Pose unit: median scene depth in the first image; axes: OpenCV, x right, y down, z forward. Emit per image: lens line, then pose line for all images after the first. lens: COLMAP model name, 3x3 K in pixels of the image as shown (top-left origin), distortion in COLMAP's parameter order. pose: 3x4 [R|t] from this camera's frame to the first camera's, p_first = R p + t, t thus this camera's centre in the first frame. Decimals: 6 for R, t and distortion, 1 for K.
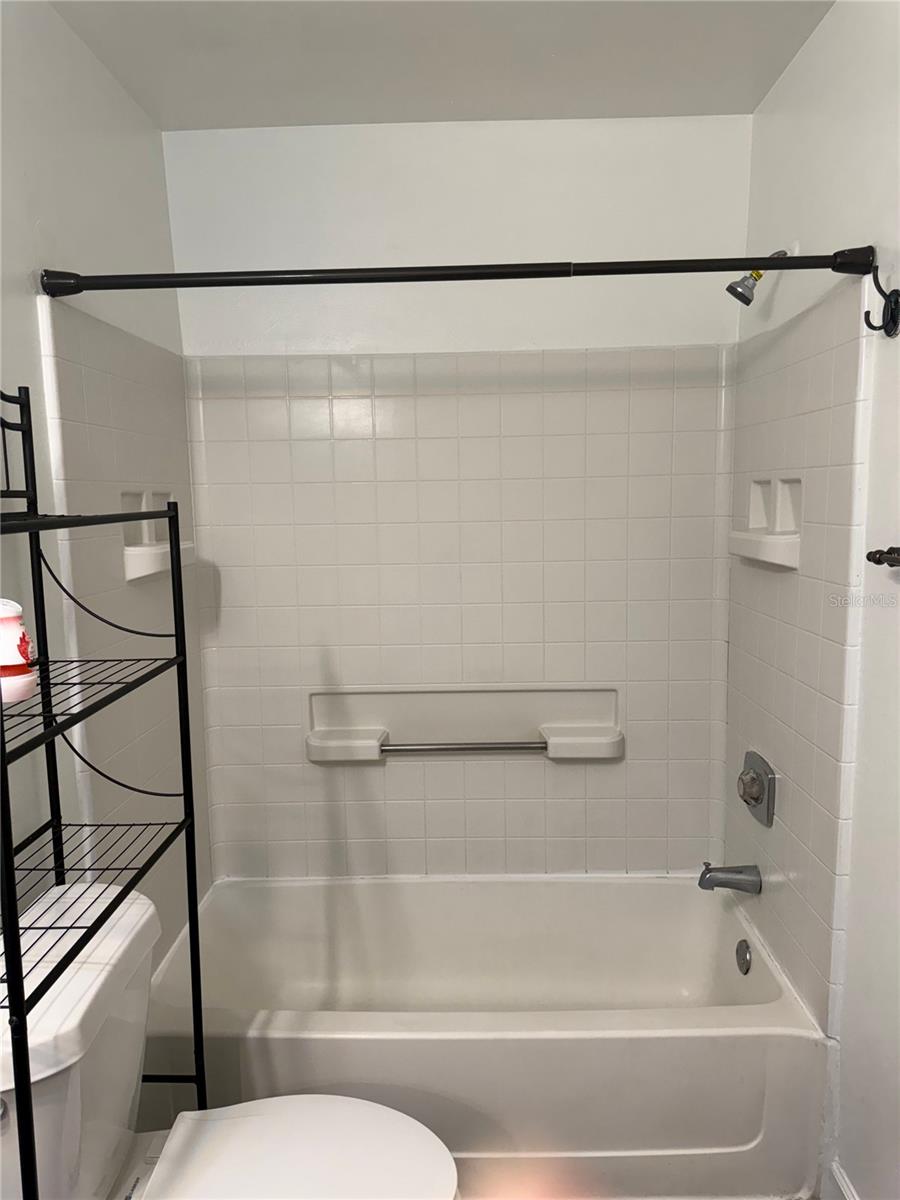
lens RADIAL K [[852.3, 0, 456.1], [0, 852.3, 596.0], [0, 0, 1]] dist [0.056045, -0.092552]
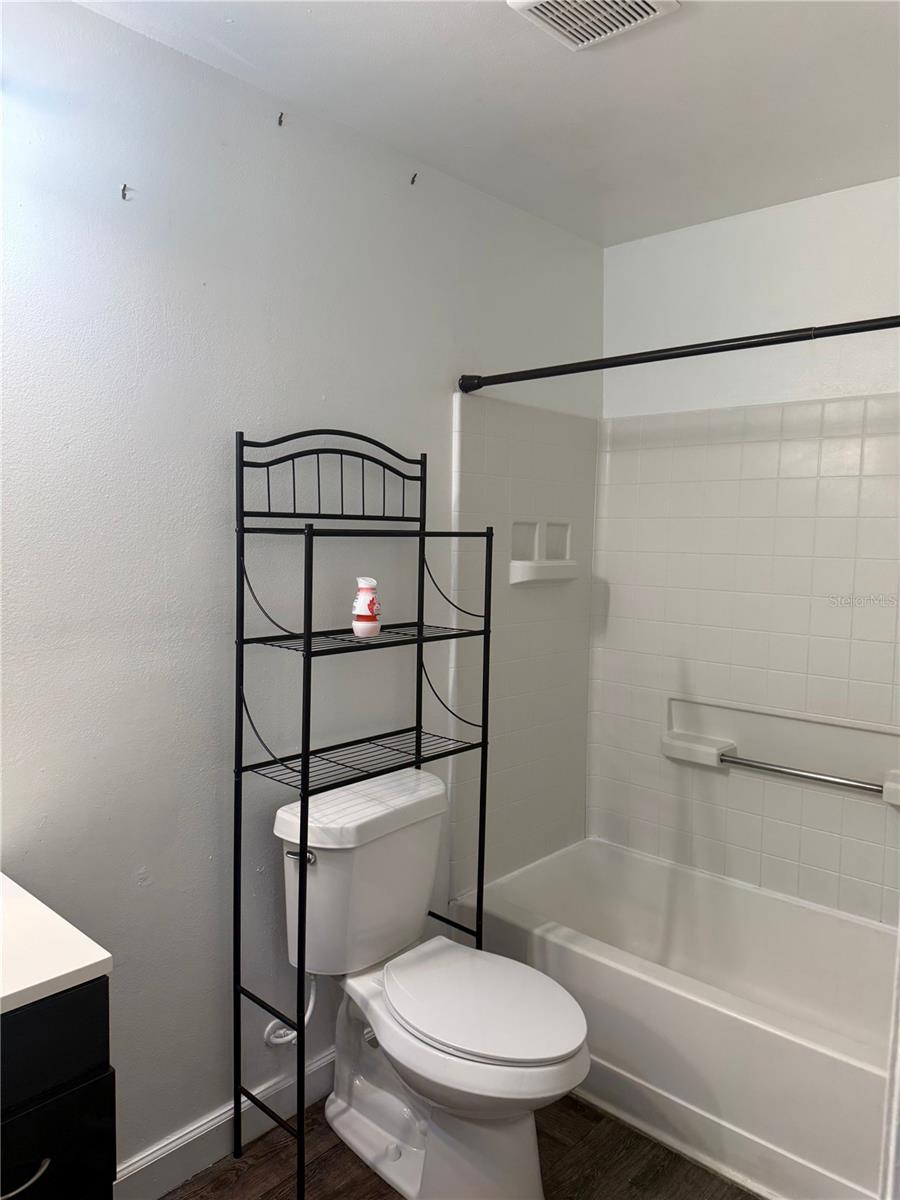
lens RADIAL K [[852.3, 0, 443.3], [0, 852.3, 592.5], [0, 0, 1]] dist [0.056045, -0.092552]
pose [[0.740889, 0.080111, -0.666833, 0.372663], [-0.113563, 0.993507, -0.006819, 0.013949], [0.661957, 0.080780, 0.745176, -0.089952]]
